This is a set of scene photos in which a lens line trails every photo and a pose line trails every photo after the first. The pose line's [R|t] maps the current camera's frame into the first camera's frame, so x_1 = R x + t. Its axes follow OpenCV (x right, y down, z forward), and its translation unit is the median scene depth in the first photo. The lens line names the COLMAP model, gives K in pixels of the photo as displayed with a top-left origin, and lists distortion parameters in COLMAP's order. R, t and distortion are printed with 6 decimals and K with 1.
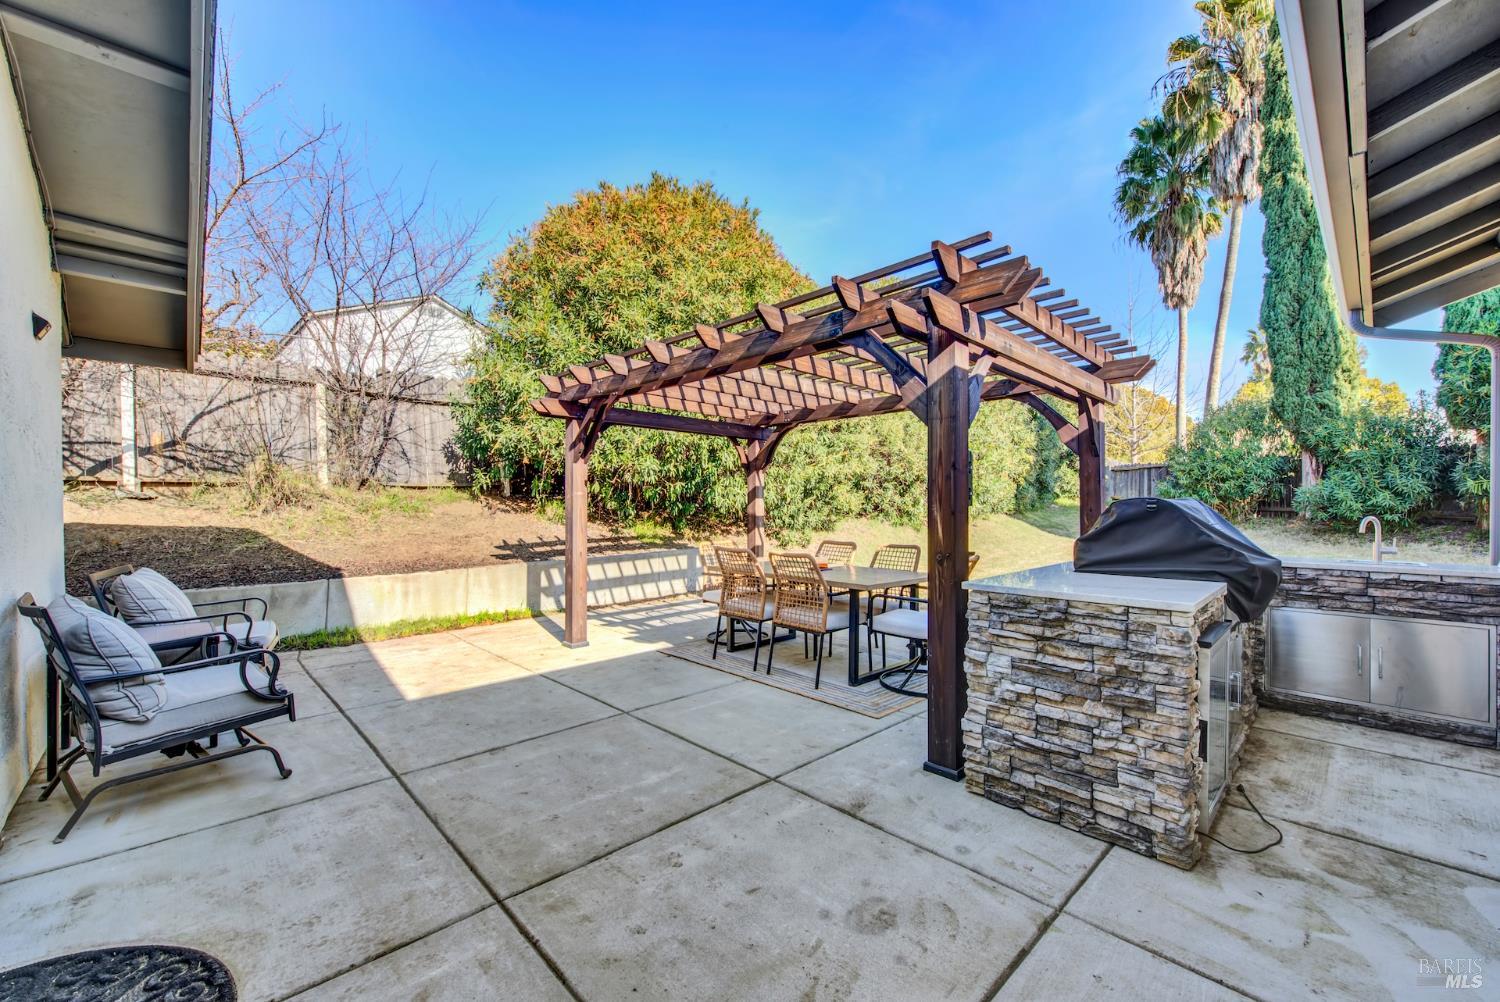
lens RADIAL K [[612.6, 0, 753.8], [0, 612.6, 503.4], [0, 0, 1]] dist [0.003567, -0.002889]
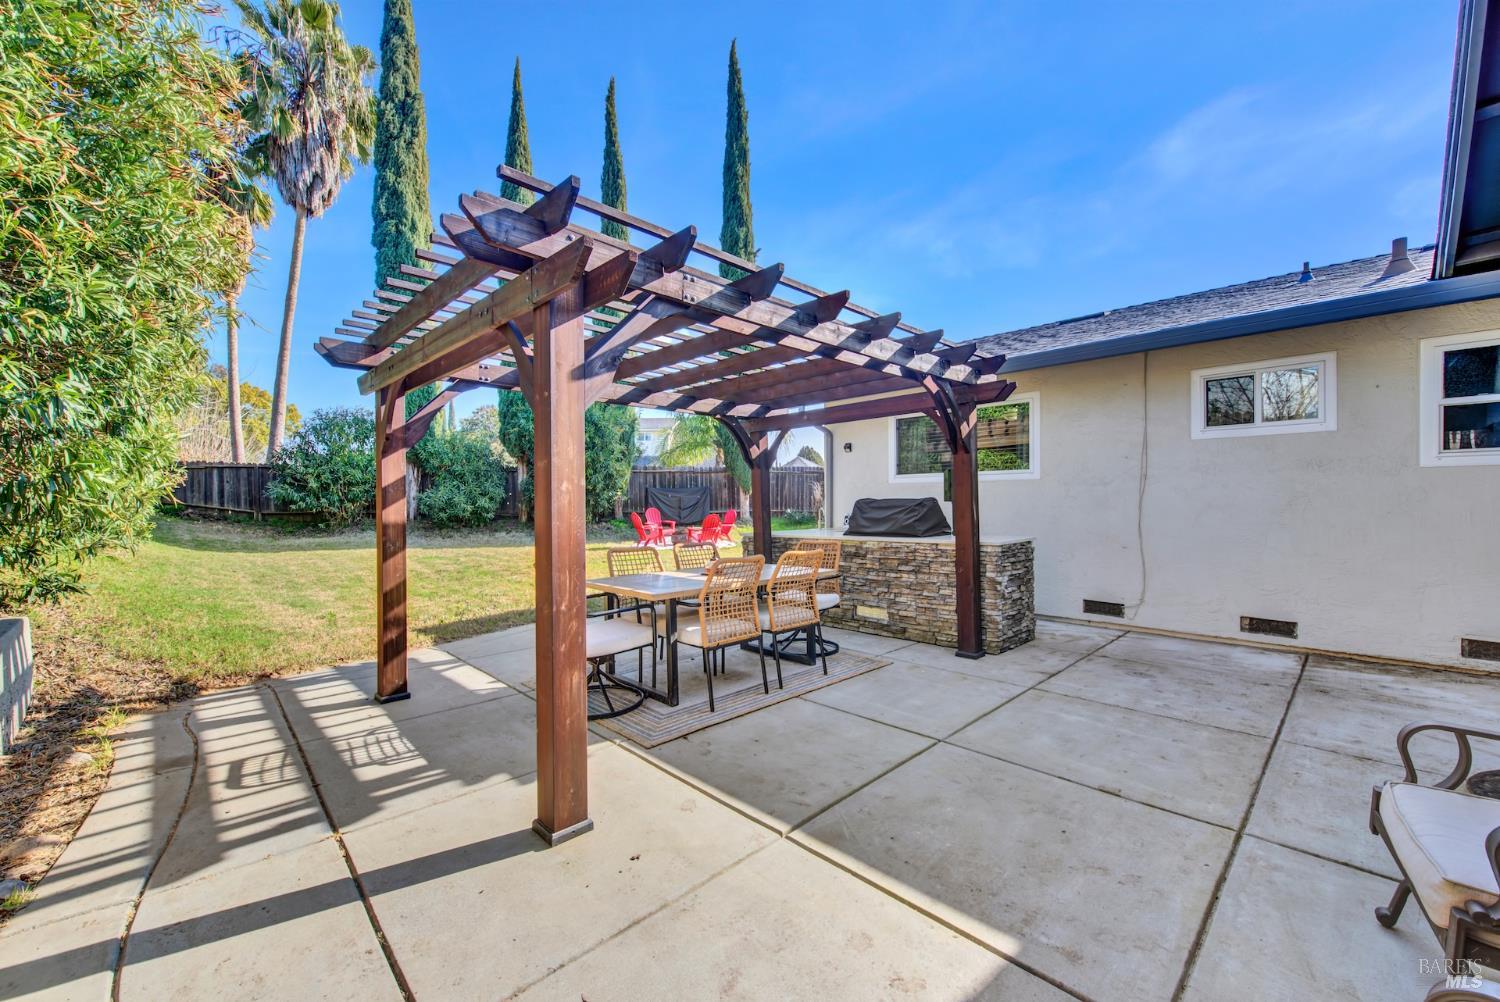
lens RADIAL K [[612.6, 0, 747.7], [0, 612.6, 494.3], [0, 0, 1]] dist [0.003567, -0.002889]
pose [[-0.016889, 0.013724, 0.999763, -1.172525], [0.013415, 0.999819, -0.013498, 0.003377], [-0.999767, 0.013184, -0.017070, 1.403513]]
